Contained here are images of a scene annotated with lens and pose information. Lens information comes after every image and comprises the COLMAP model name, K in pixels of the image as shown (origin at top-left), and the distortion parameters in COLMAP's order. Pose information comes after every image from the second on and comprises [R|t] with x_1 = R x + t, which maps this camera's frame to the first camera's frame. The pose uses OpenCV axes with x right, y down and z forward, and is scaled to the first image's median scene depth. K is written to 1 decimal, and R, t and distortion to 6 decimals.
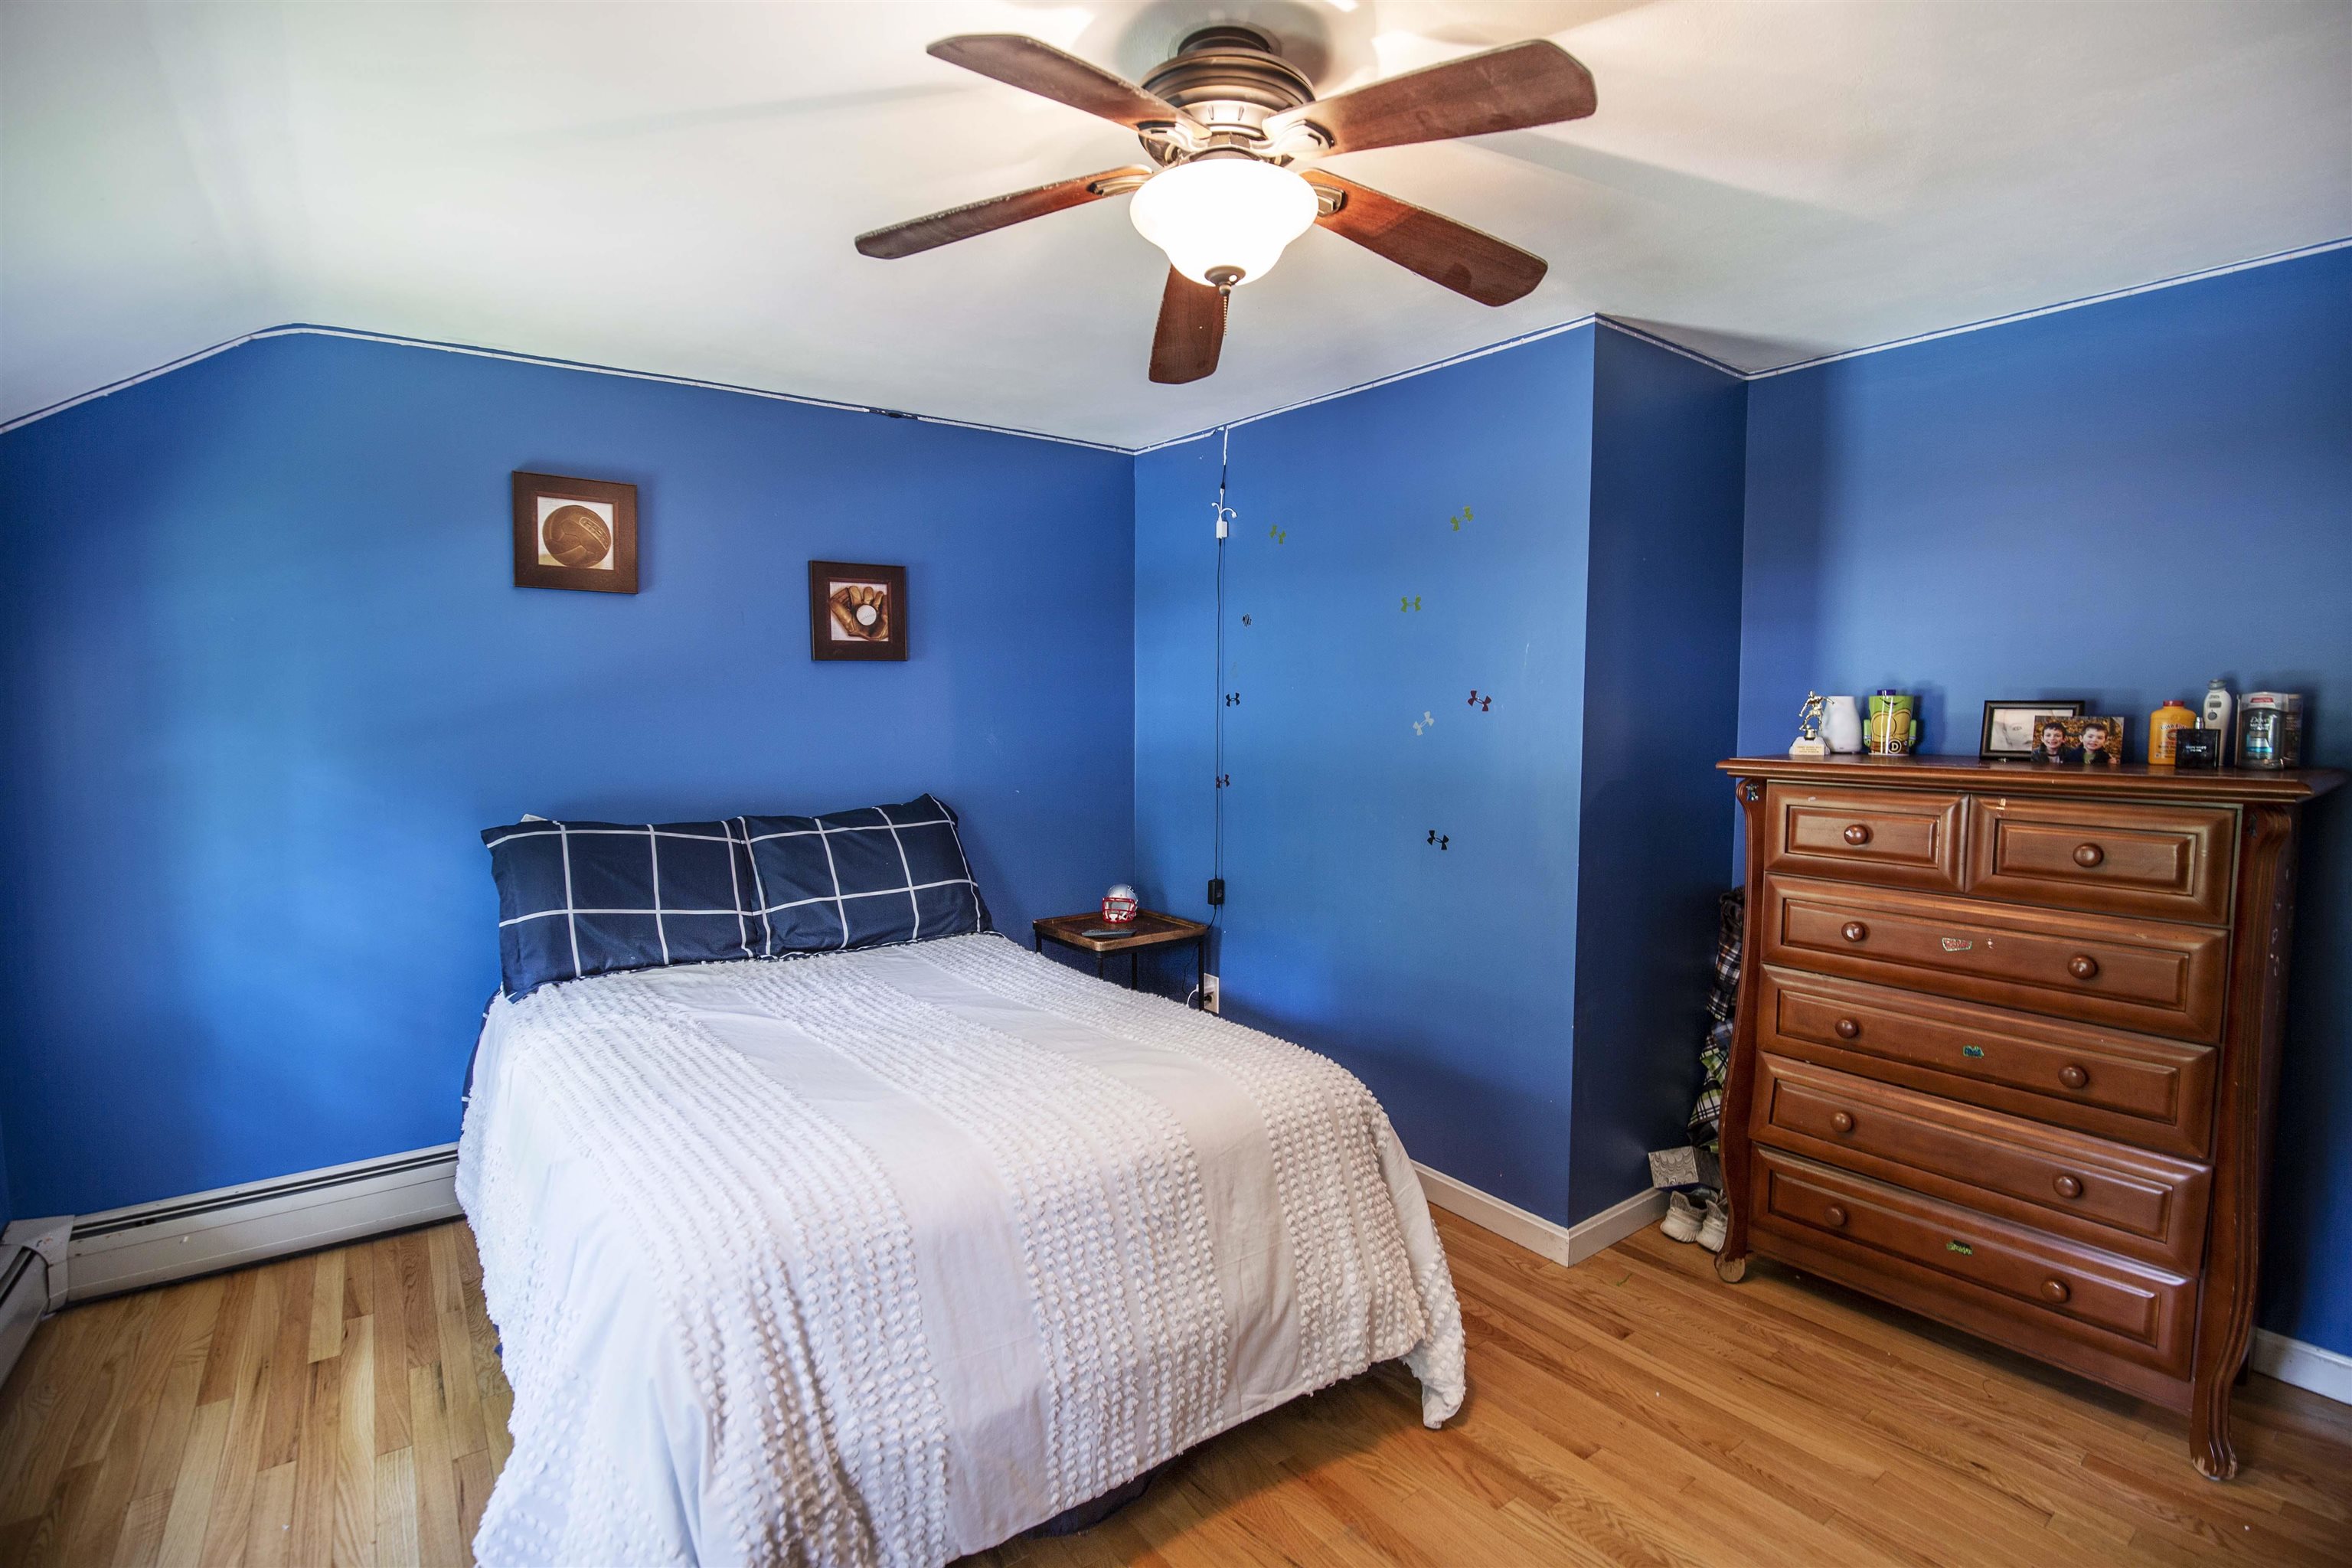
lens RADIAL K [[1078.7, 0, 1230.1], [0, 1078.7, 787.2], [0, 0, 1]] dist [-0.028690, 0.002352]
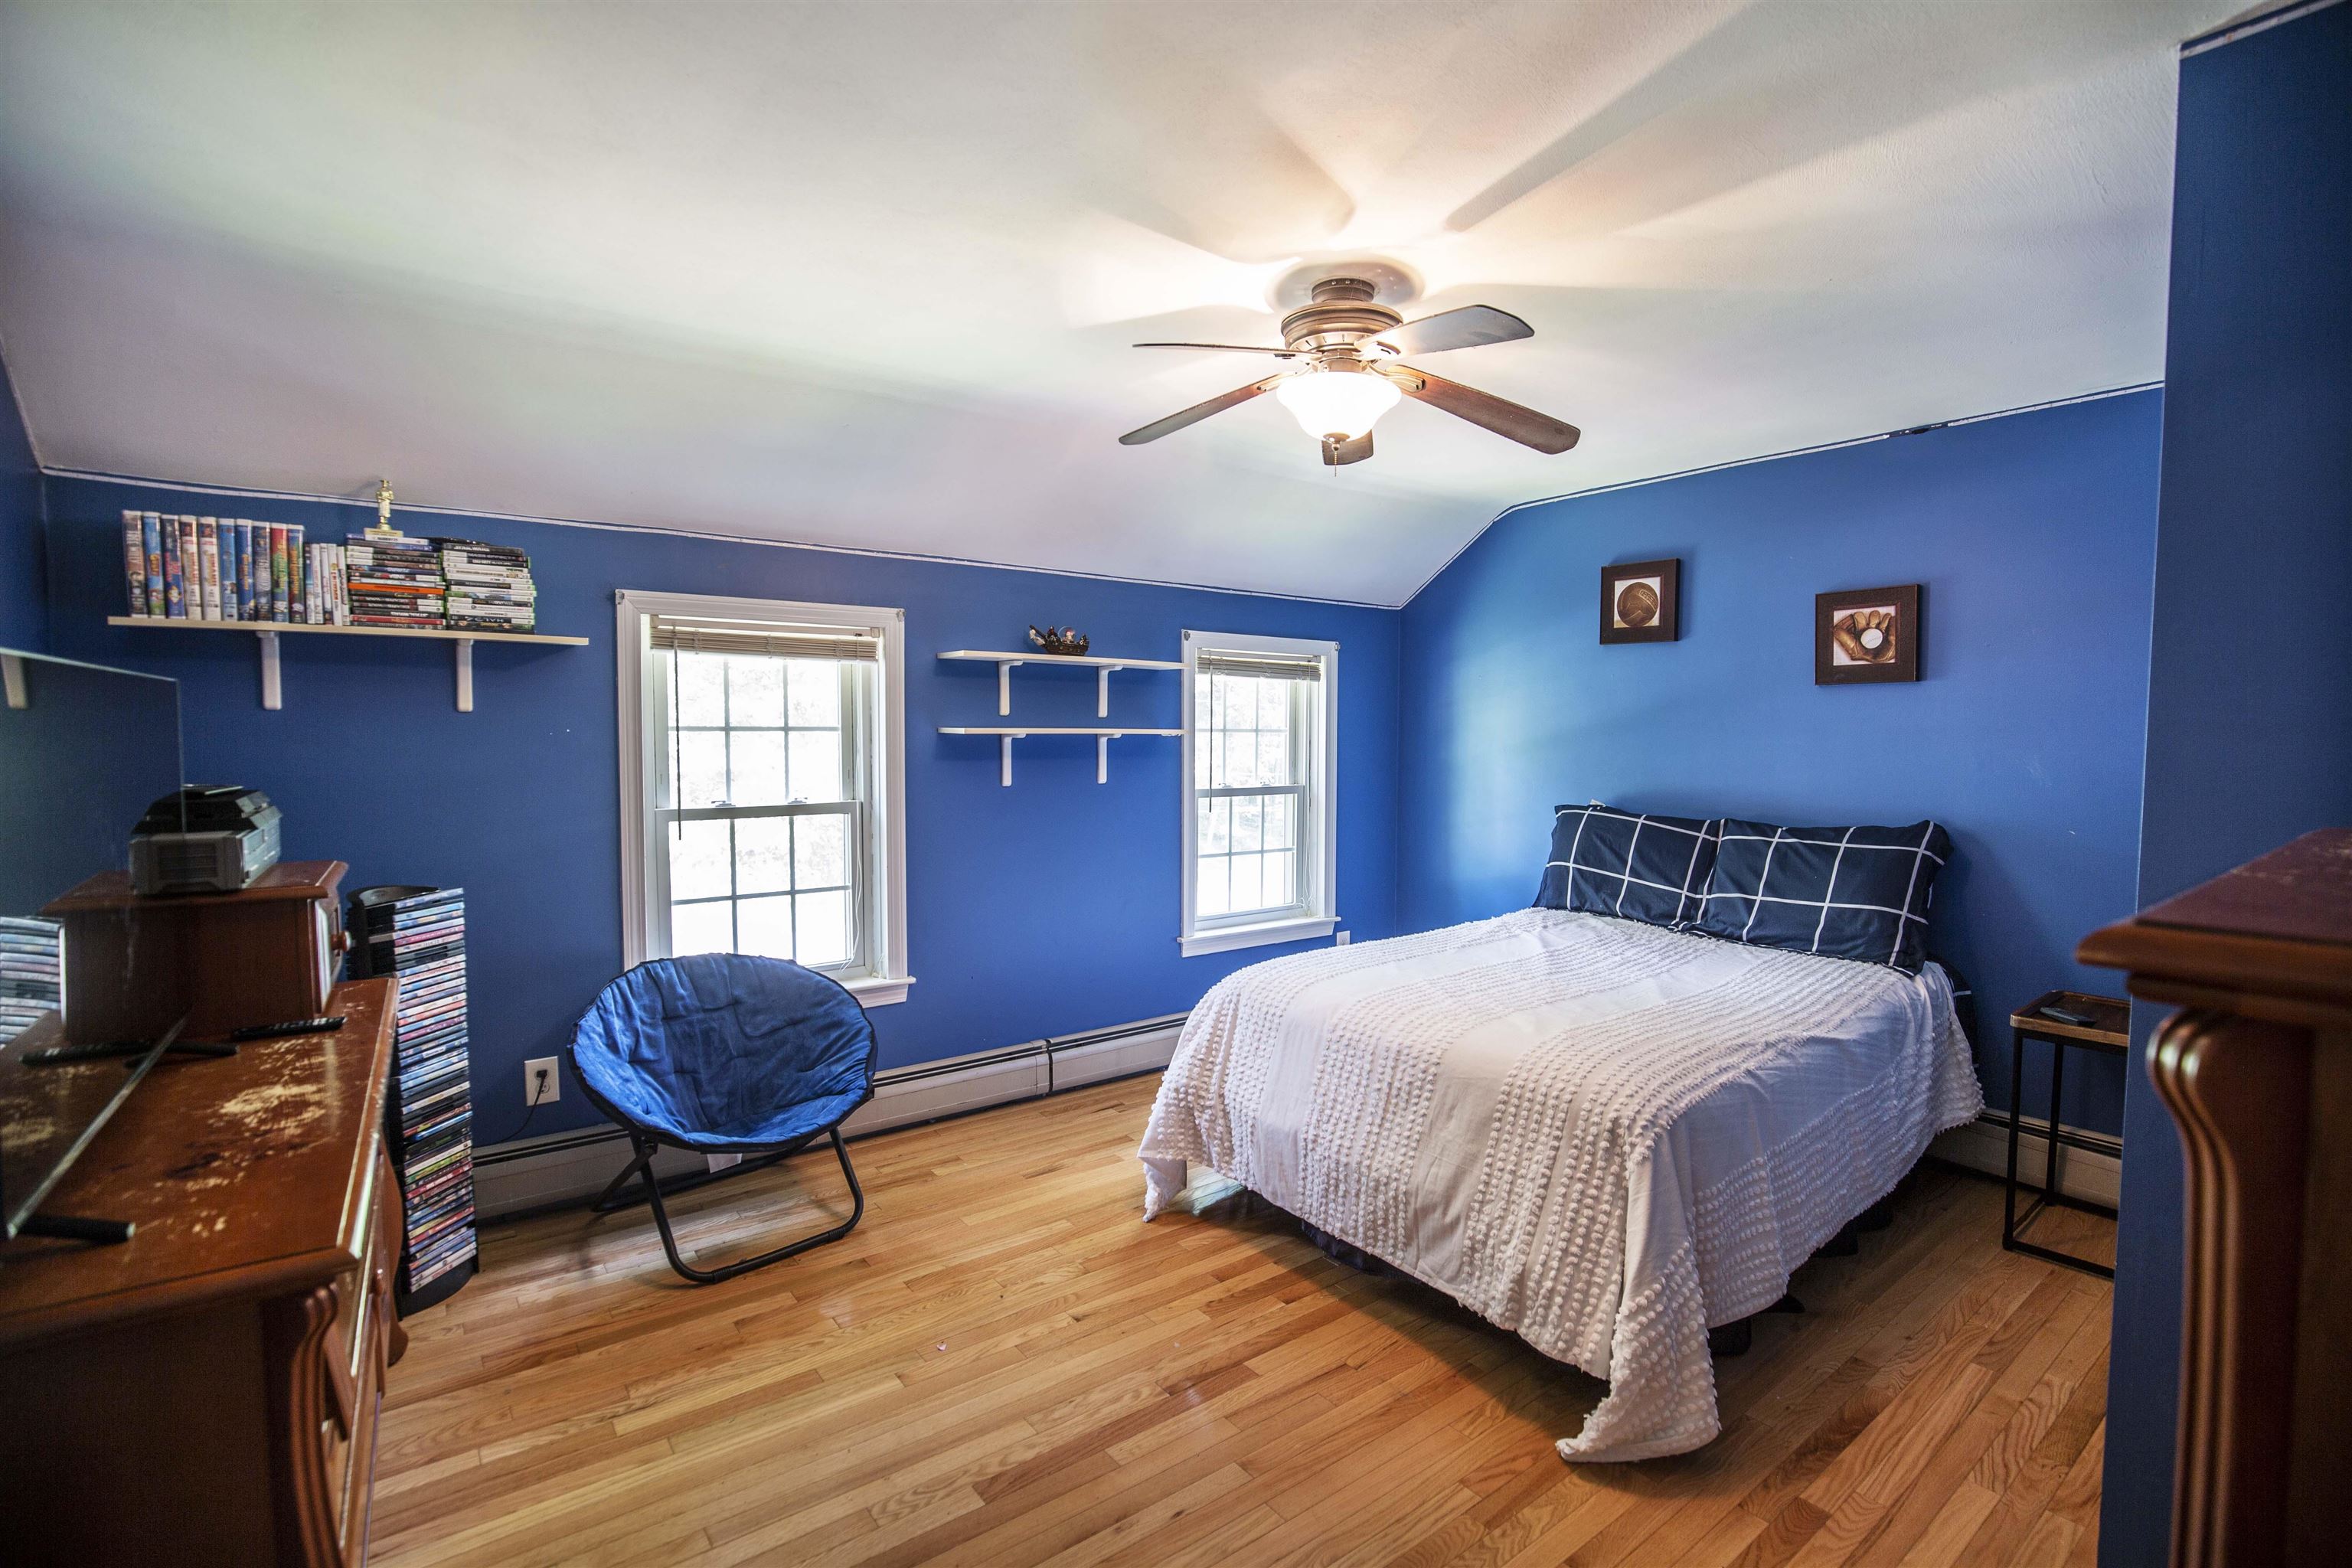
lens RADIAL K [[1078.7, 0, 1189.5], [0, 1078.7, 779.2], [0, 0, 1]] dist [-0.028690, 0.002352]
pose [[0.009616, 0.047681, -0.998816, 0.804212], [-0.083015, 0.995453, 0.046721, -0.024813], [0.996502, 0.082467, 0.013531, 0.421322]]
